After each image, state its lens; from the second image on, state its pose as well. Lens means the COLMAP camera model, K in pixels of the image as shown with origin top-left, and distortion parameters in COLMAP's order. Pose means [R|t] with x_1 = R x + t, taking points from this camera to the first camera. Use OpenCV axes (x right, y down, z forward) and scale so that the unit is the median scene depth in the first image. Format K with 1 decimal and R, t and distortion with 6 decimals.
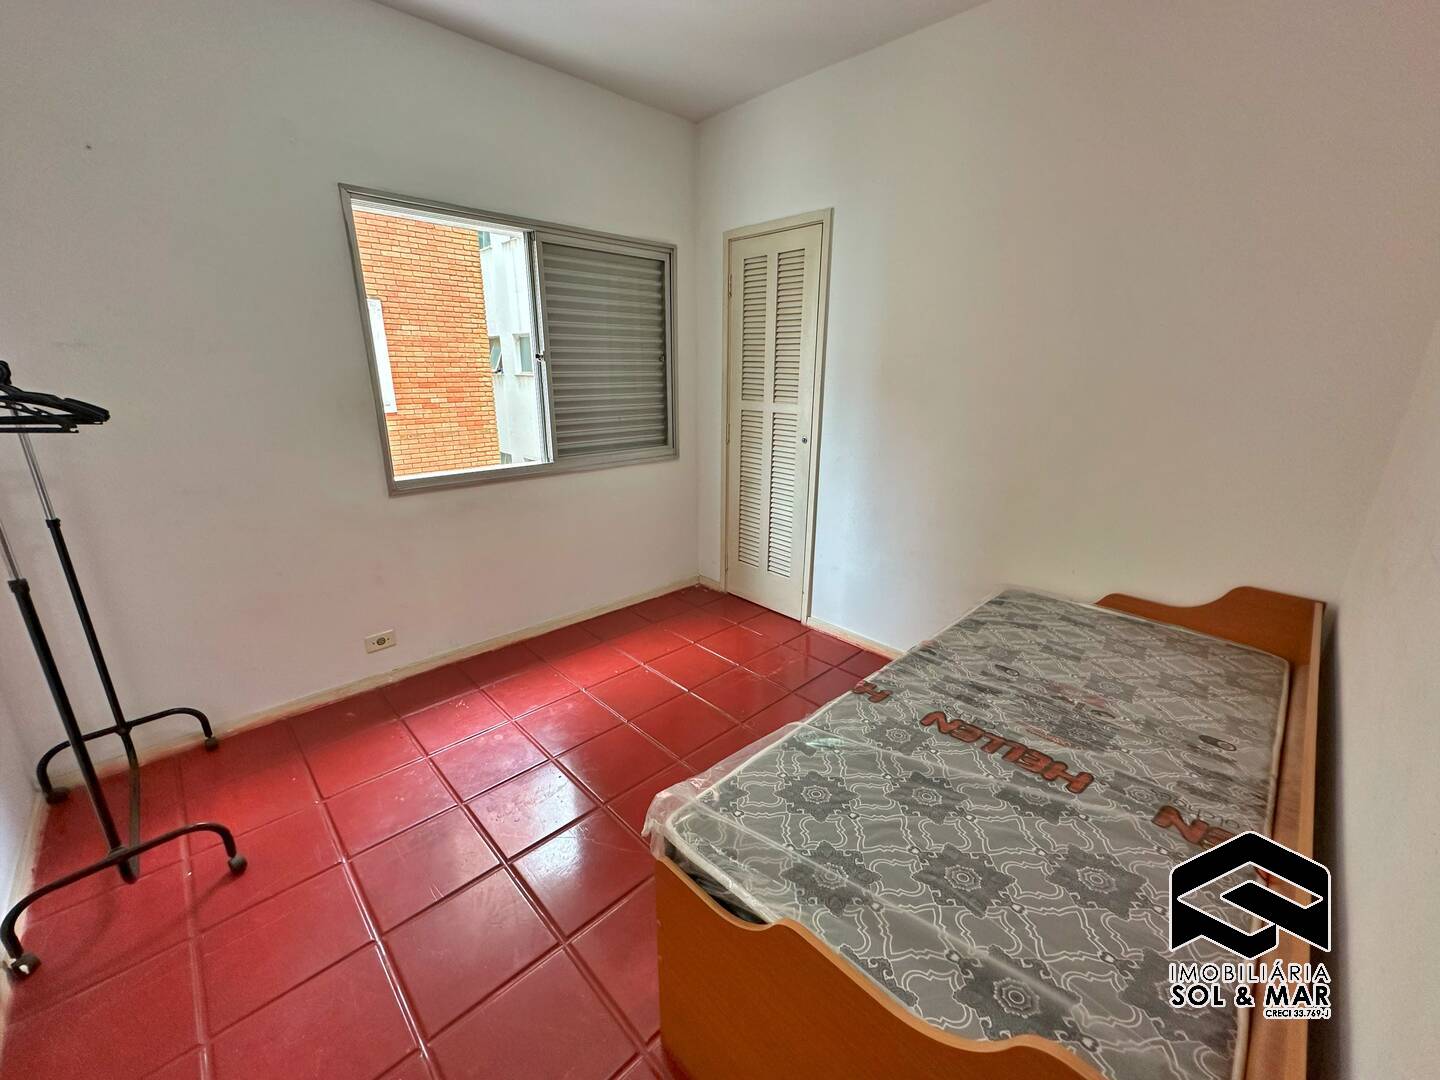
lens RADIAL K [[572.9, 0, 720.0], [0, 572.9, 540.0], [0, 0, 1]] dist [-0.001328, 0.000705]
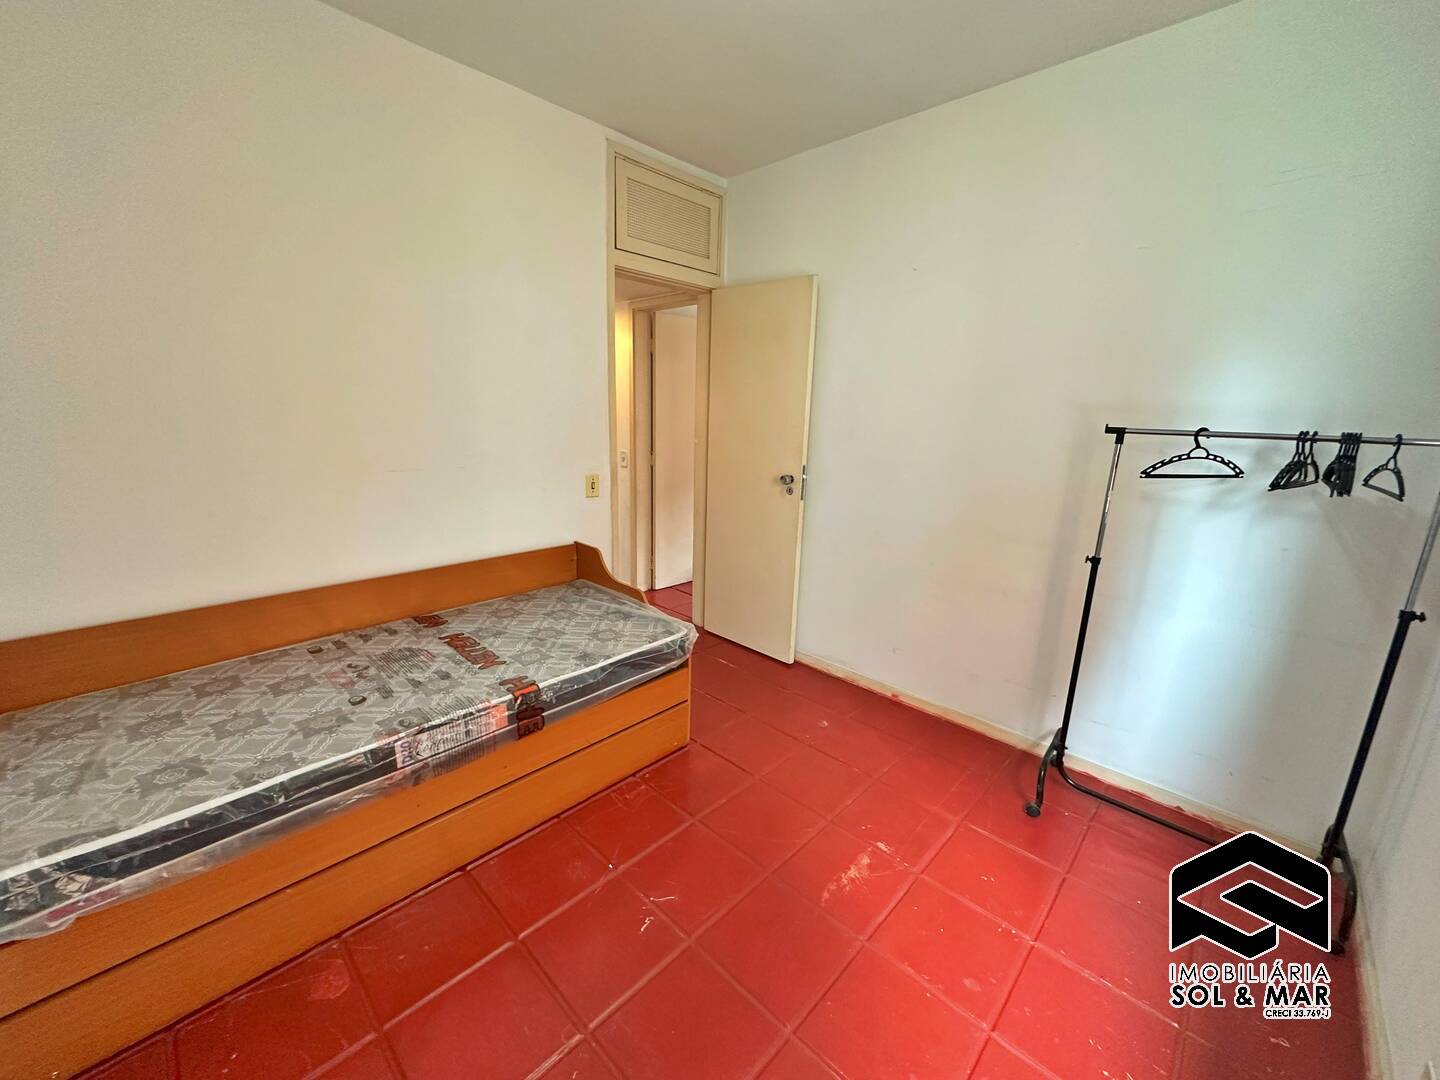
lens RADIAL K [[572.9, 0, 720.0], [0, 572.9, 540.0], [0, 0, 1]] dist [-0.001328, 0.000705]
pose [[-0.998832, -0.027722, -0.039571, -0.089046], [-0.043807, 0.865077, 0.499722, -0.580536], [0.020378, 0.500872, -0.865281, 1.863836]]
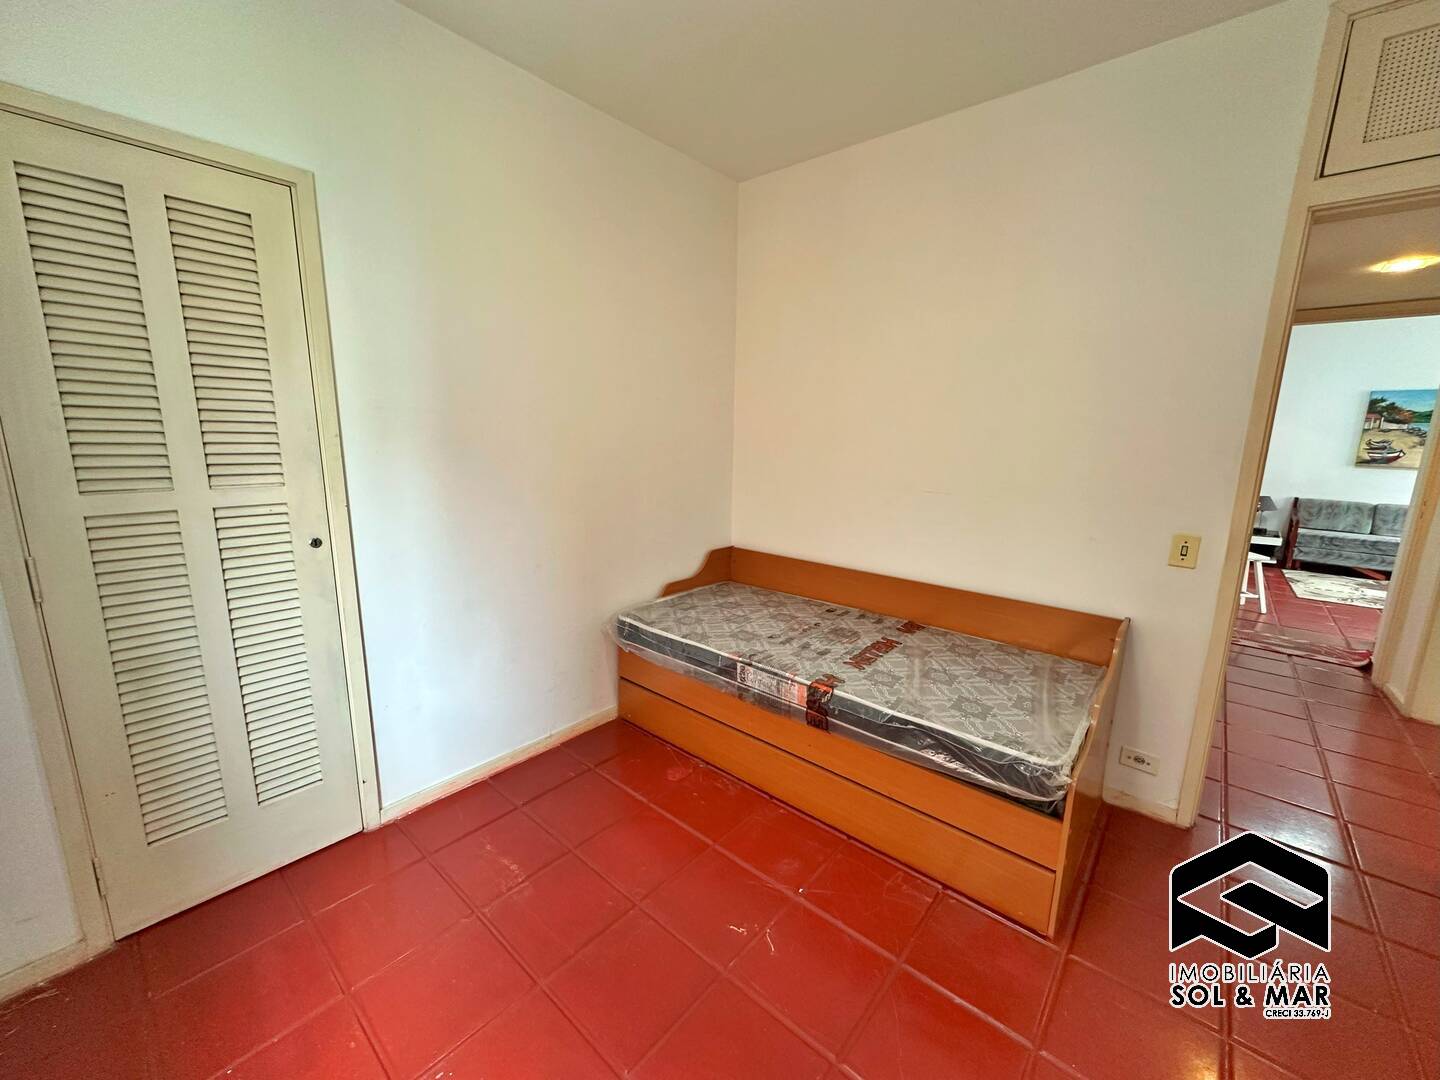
lens RADIAL K [[572.9, 0, 720.0], [0, 572.9, 540.0], [0, 0, 1]] dist [-0.001328, 0.000705]
pose [[-0.085423, -0.198486, 0.976374, -0.885646], [0.271999, 0.938087, 0.214500, -0.363322], [-0.958499, 0.283896, -0.026146, 1.177788]]
